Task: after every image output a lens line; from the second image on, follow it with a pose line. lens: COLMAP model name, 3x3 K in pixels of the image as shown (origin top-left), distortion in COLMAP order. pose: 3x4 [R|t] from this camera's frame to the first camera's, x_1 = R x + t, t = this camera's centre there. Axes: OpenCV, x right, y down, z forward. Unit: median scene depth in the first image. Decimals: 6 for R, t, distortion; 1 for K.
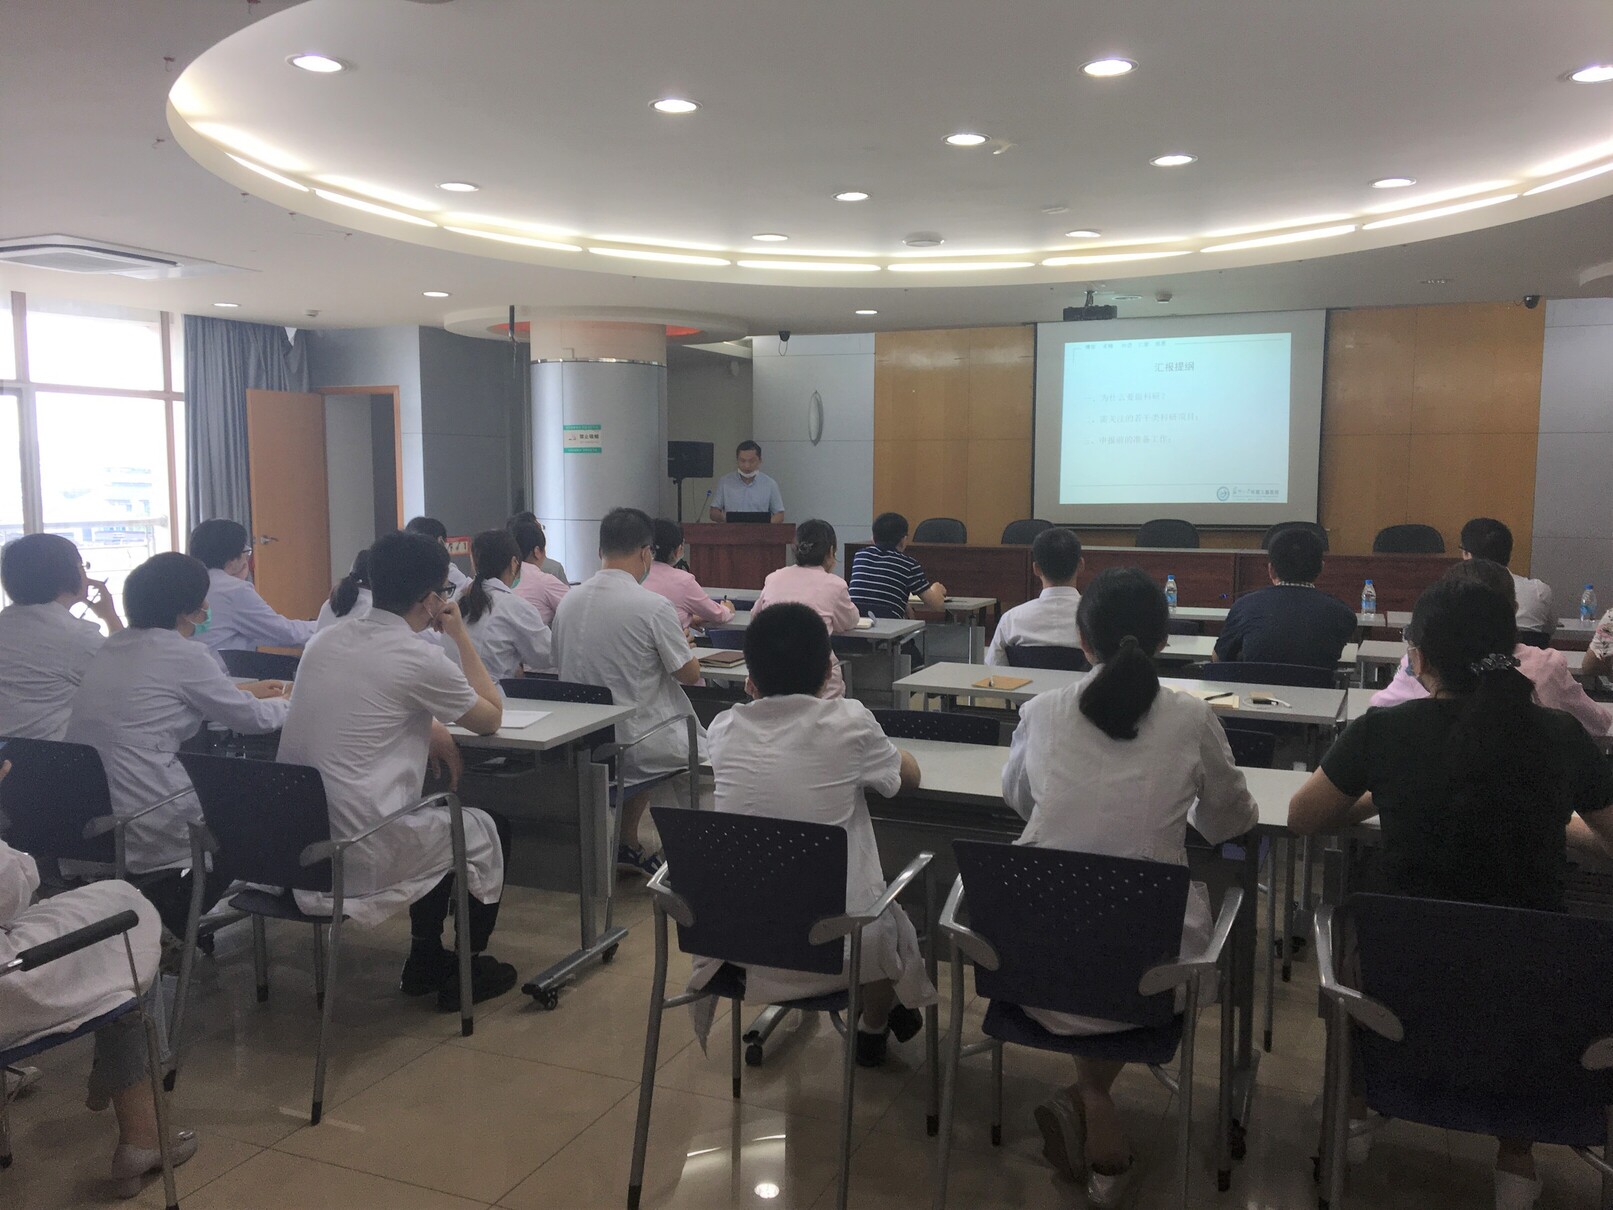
lens RADIAL K [[1335.4, 0, 804.2], [0, 1335.4, 609.3], [0, 0, 1]] dist [0.044364, -0.039141]
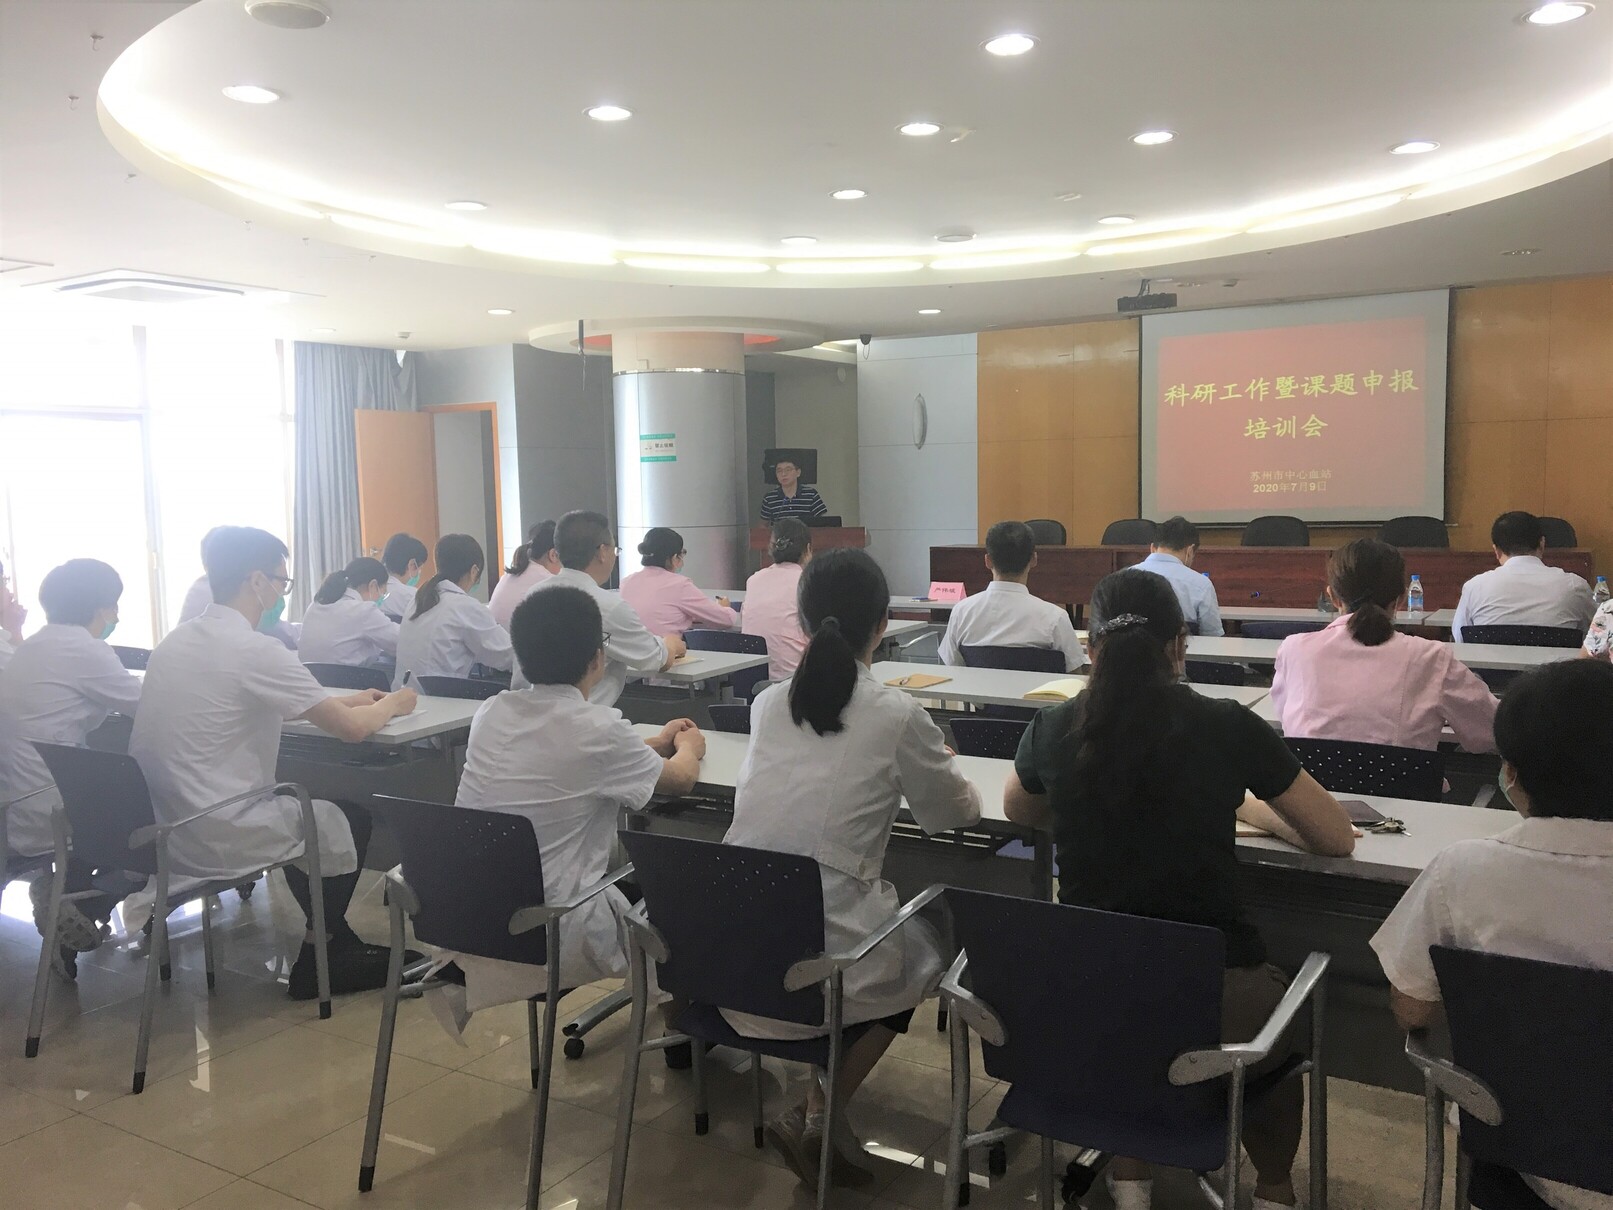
lens RADIAL K [[1335.4, 0, 804.5], [0, 1335.4, 610.0], [0, 0, 1]] dist [0.044364, -0.039141]
pose [[0.987866, -0.006909, -0.155155, 0.109364], [0.005820, 0.999955, -0.007467, 0.004843], [0.155199, 0.006474, 0.987862, 0.011926]]
